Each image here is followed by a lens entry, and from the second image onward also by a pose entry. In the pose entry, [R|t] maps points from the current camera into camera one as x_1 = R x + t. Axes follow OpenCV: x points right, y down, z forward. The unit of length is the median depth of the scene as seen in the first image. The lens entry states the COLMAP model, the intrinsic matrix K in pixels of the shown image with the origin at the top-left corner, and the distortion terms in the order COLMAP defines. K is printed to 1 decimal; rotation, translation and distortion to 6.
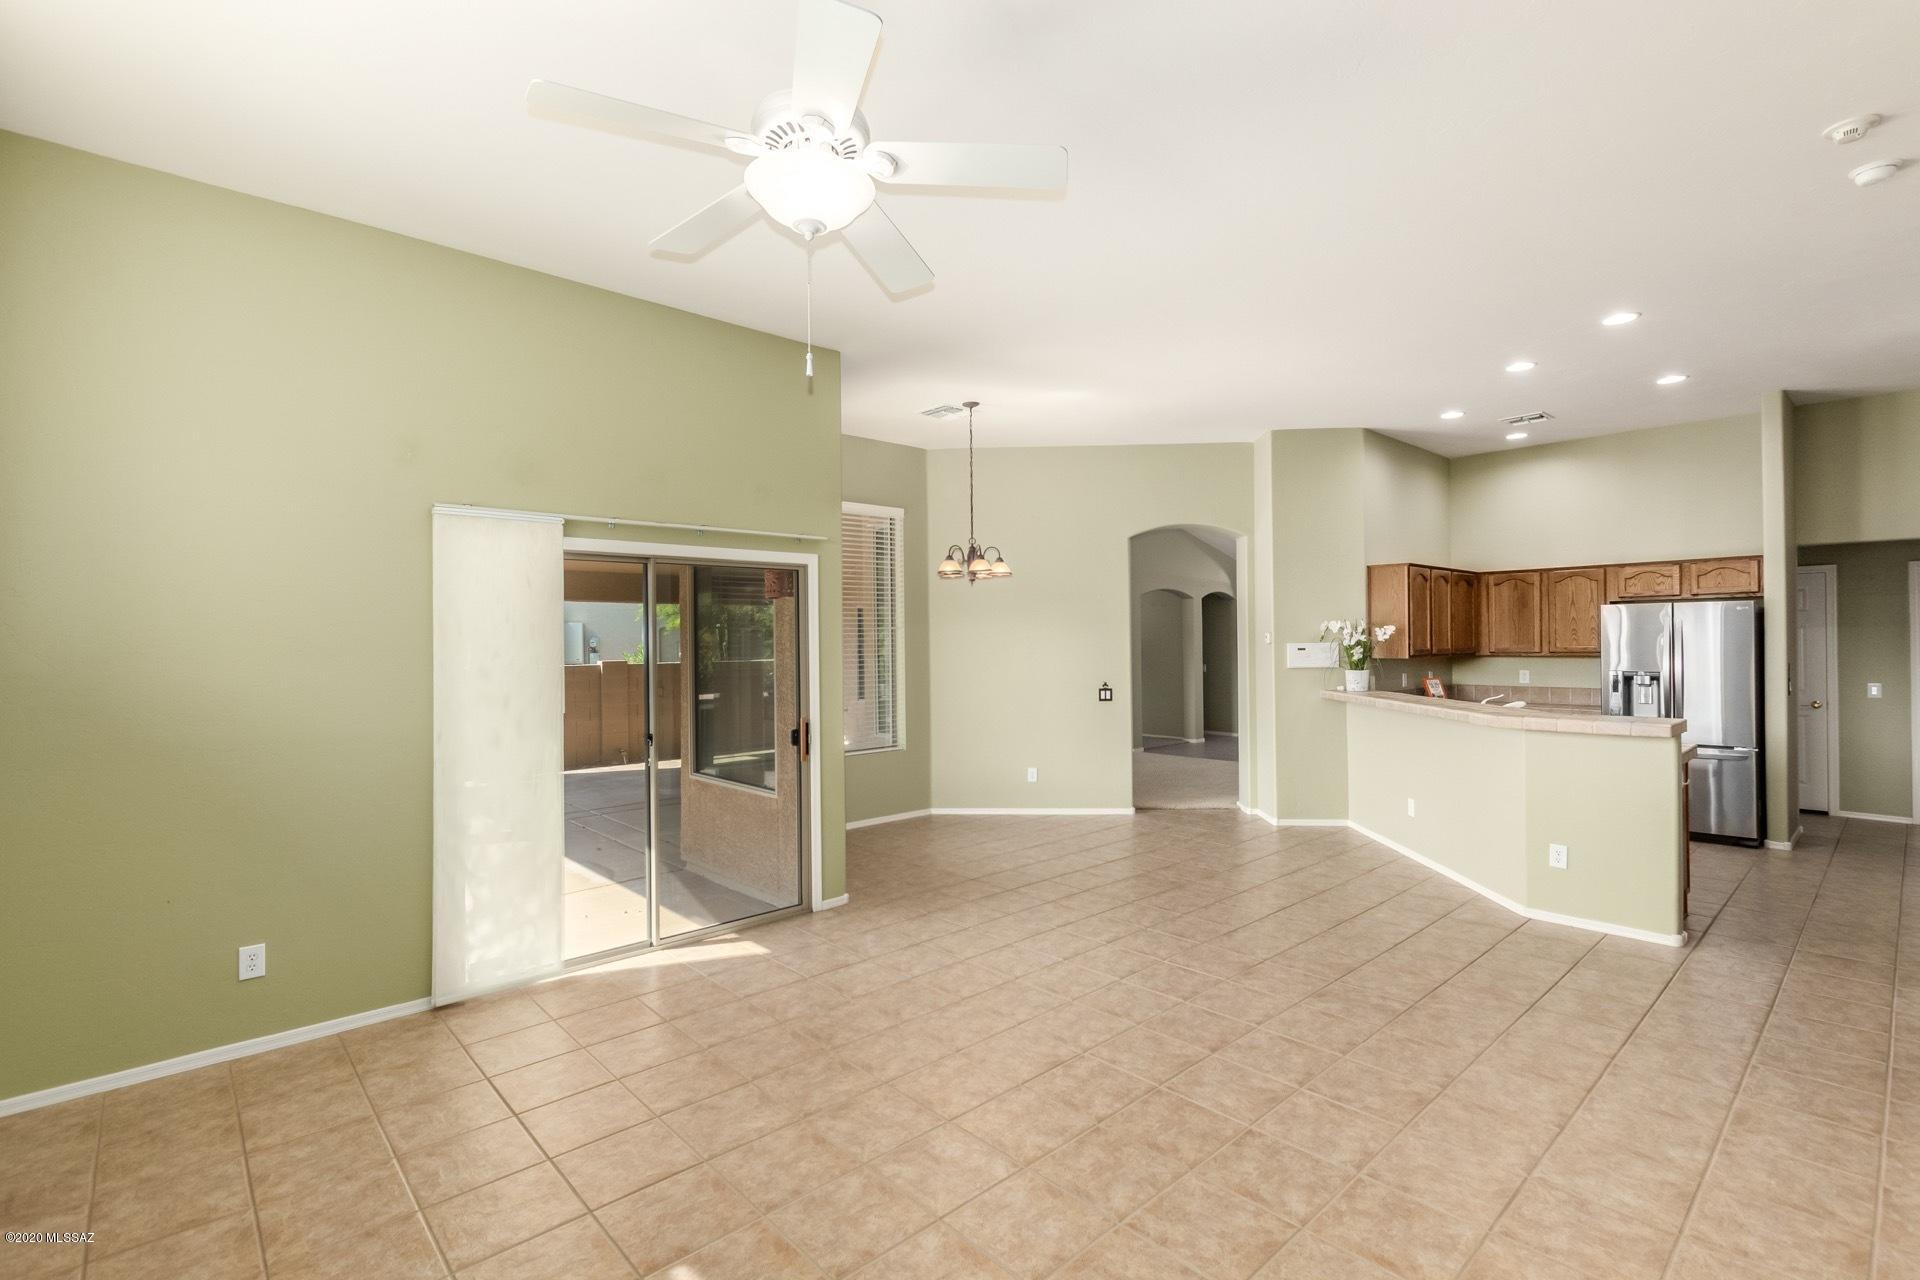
lens RADIAL K [[889.0, 0, 962.4], [0, 889.0, 636.0], [0, 0, 1]] dist [0.000608, -0.000162]
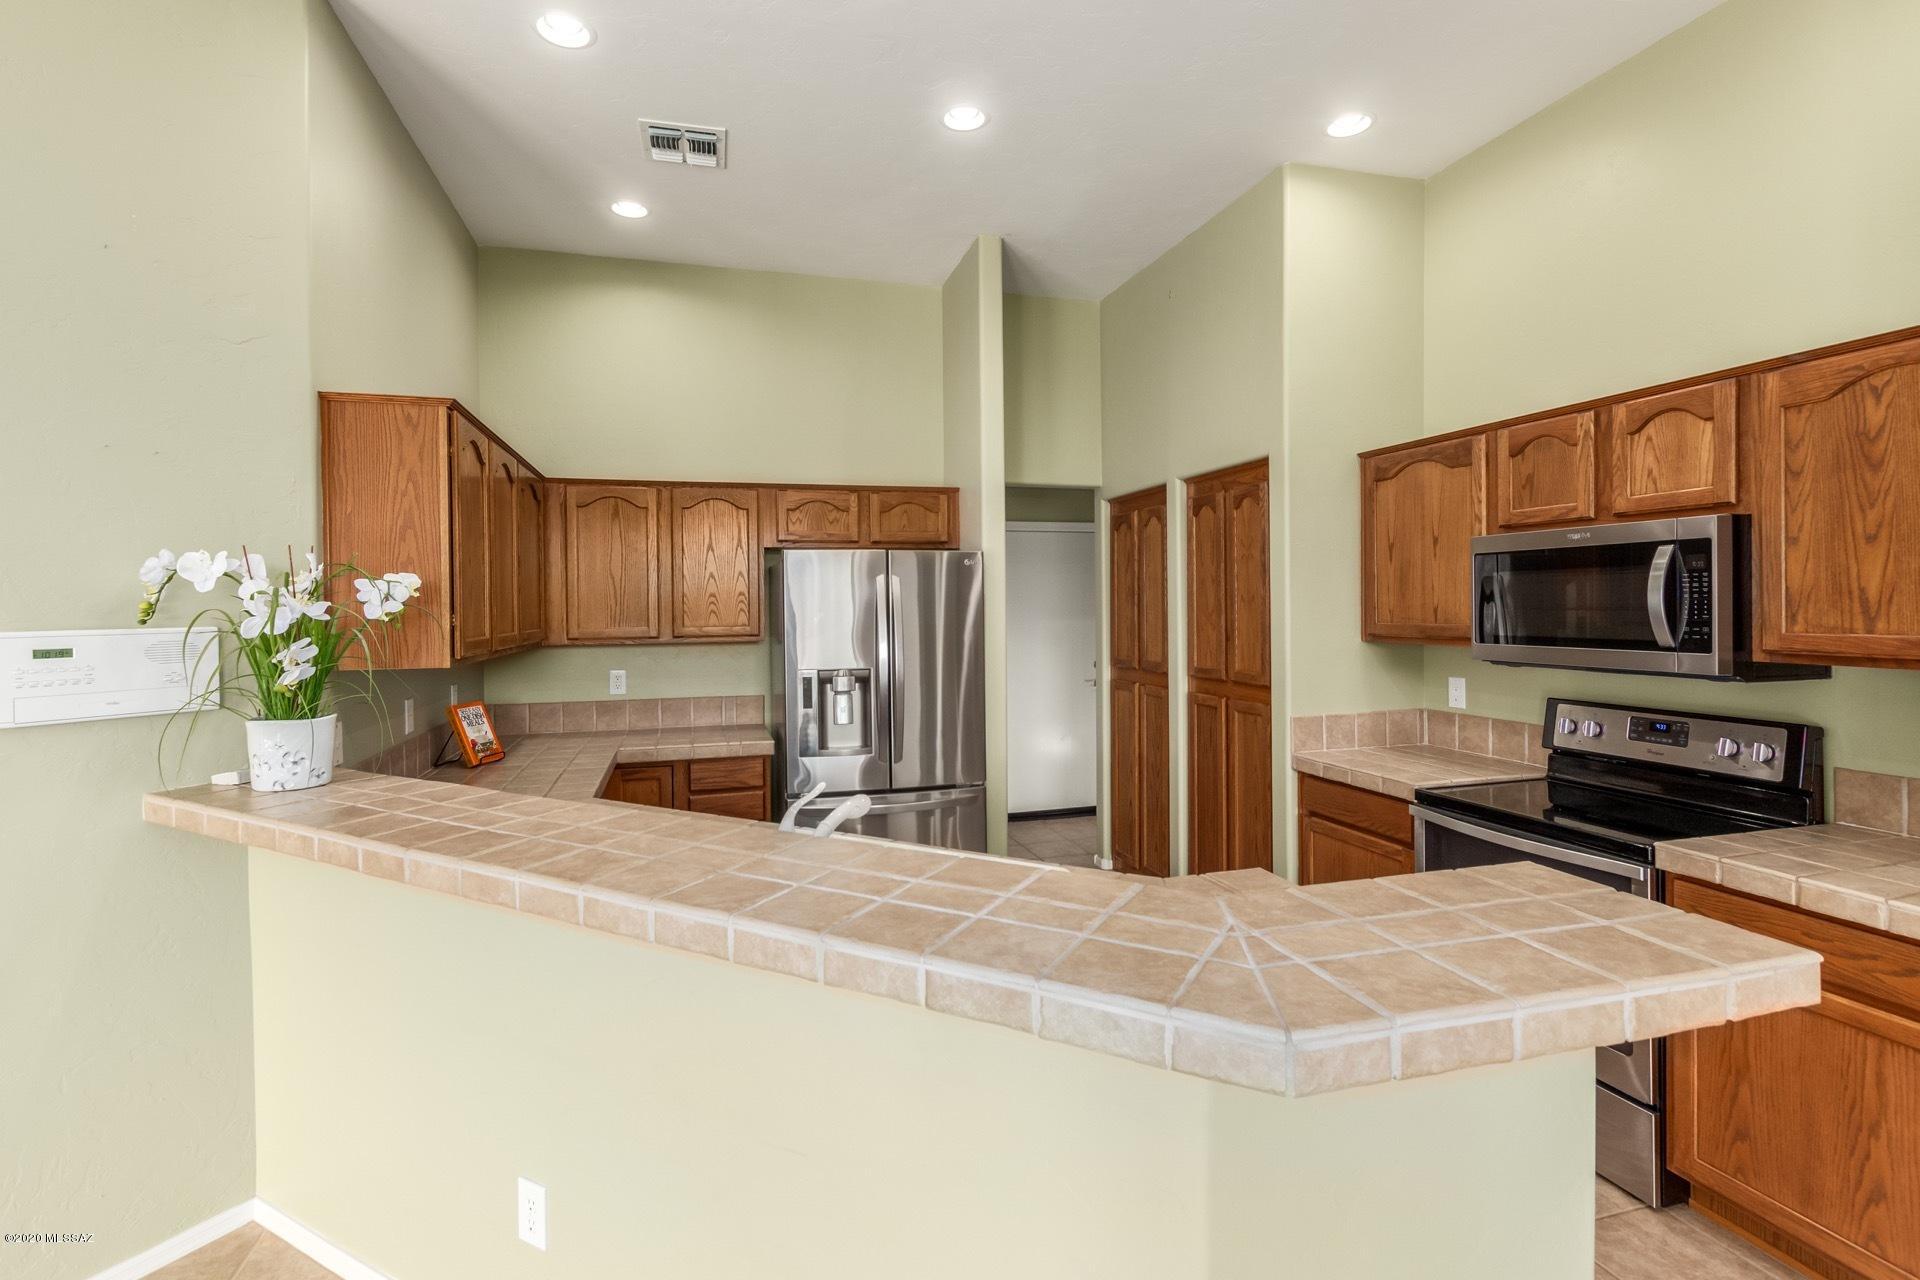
lens RADIAL K [[889.0, 0, 927.2], [0, 889.0, 607.4], [0, 0, 1]] dist [0.000608, -0.000162]
pose [[0.466367, 0.001131, 0.884591, 0.276818], [0.002432, 0.999994, -0.002561, 0.002452], [-0.884588, 0.003346, 0.466361, 0.666474]]
